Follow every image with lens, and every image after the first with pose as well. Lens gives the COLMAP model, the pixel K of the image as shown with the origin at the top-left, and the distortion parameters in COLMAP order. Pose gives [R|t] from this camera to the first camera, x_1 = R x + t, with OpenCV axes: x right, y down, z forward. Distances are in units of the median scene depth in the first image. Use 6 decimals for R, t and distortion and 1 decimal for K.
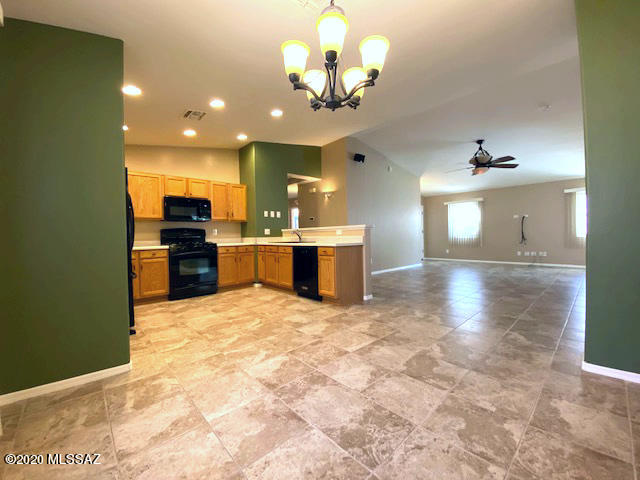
lens RADIAL K [[257.5, 0, 321.1], [0, 257.5, 238.5], [0, 0, 1]] dist [0.024418, -0.023459]
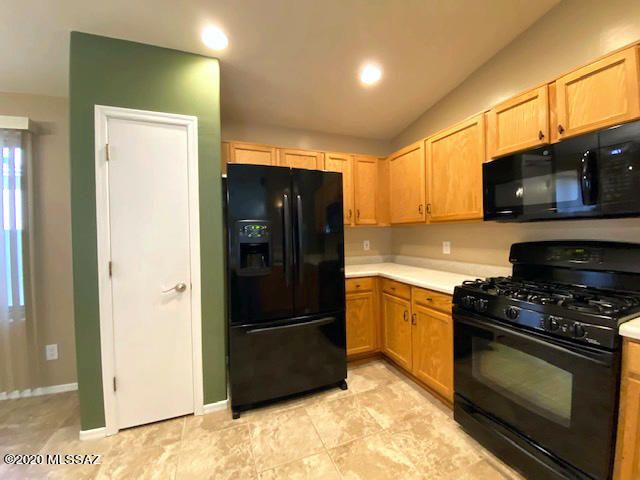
lens RADIAL K [[260.3, 0, 319.9], [0, 260.3, 236.1], [0, 0, 1]] dist [0.002282, -0.012752]
pose [[-0.363270, 0.036212, -0.930980, -0.139131], [0.016703, 0.999337, 0.032353, -0.070161], [0.931534, -0.003798, -0.363634, 0.955285]]
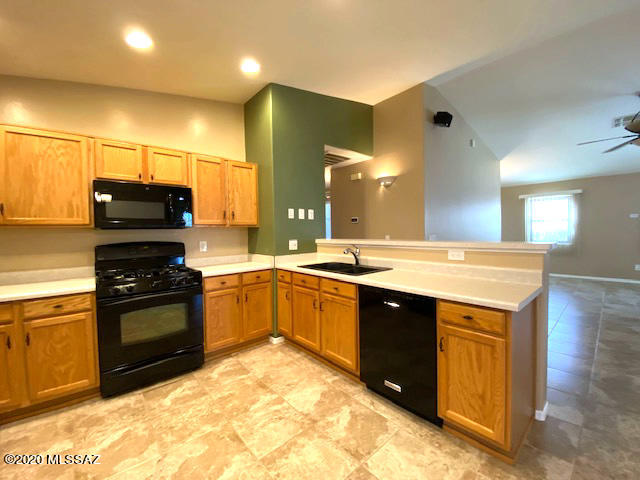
lens RADIAL K [[257.5, 0, 321.1], [0, 257.5, 238.5], [0, 0, 1]] dist [0.024418, -0.023459]
pose [[0.999713, 0.003060, -0.023773, -0.172102], [-0.002602, 0.999810, 0.019296, -0.066446], [0.023828, -0.019229, 0.999531, 0.551935]]
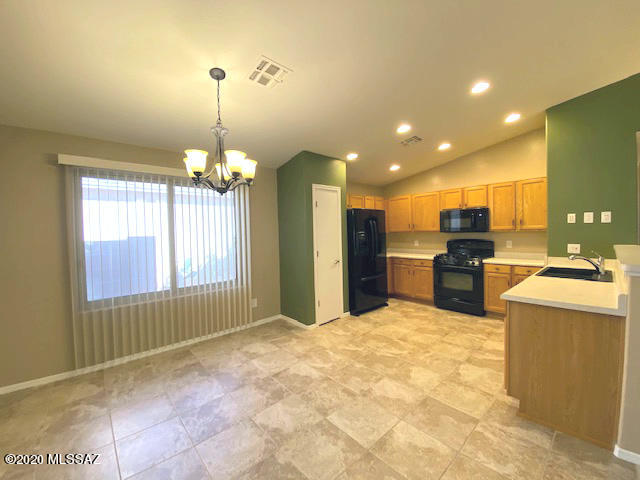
lens RADIAL K [[257.5, 0, 321.1], [0, 257.5, 238.5], [0, 0, 1]] dist [0.024418, -0.023459]
pose [[-0.015169, 0.044488, -0.998895, 0.516883], [0.014690, 0.998912, 0.044266, -0.108740], [0.999777, -0.014002, -0.015806, 0.542150]]
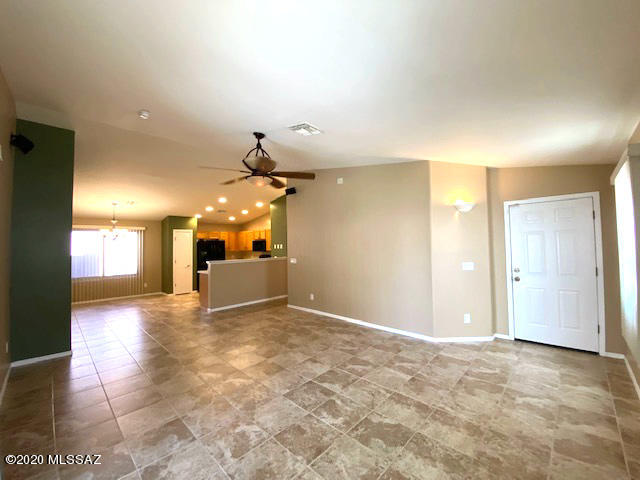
lens RADIAL K [[263.4, 0, 319.7], [0, 263.4, 237.5], [0, 0, 1]] dist [0.030336, -0.024042]
pose [[0.051117, -0.016604, -0.998555, 1.704154], [0.007669, 0.999839, -0.016233, -0.157060], [0.998663, -0.006828, 0.051236, 1.518400]]
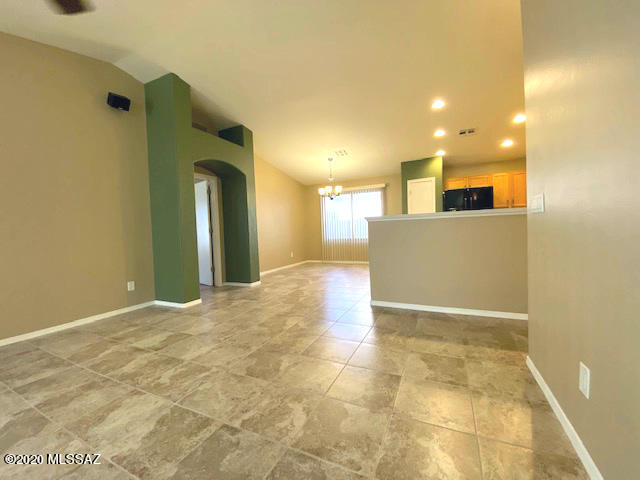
lens RADIAL K [[260.3, 0, 319.9], [0, 260.3, 236.1], [0, 0, 1]] dist [0.002282, -0.012752]
pose [[-0.928133, 0.063069, -0.366868, 0.633531], [0.052241, 0.997858, 0.039378, -0.030133], [0.368565, 0.017383, -0.929439, 1.687460]]
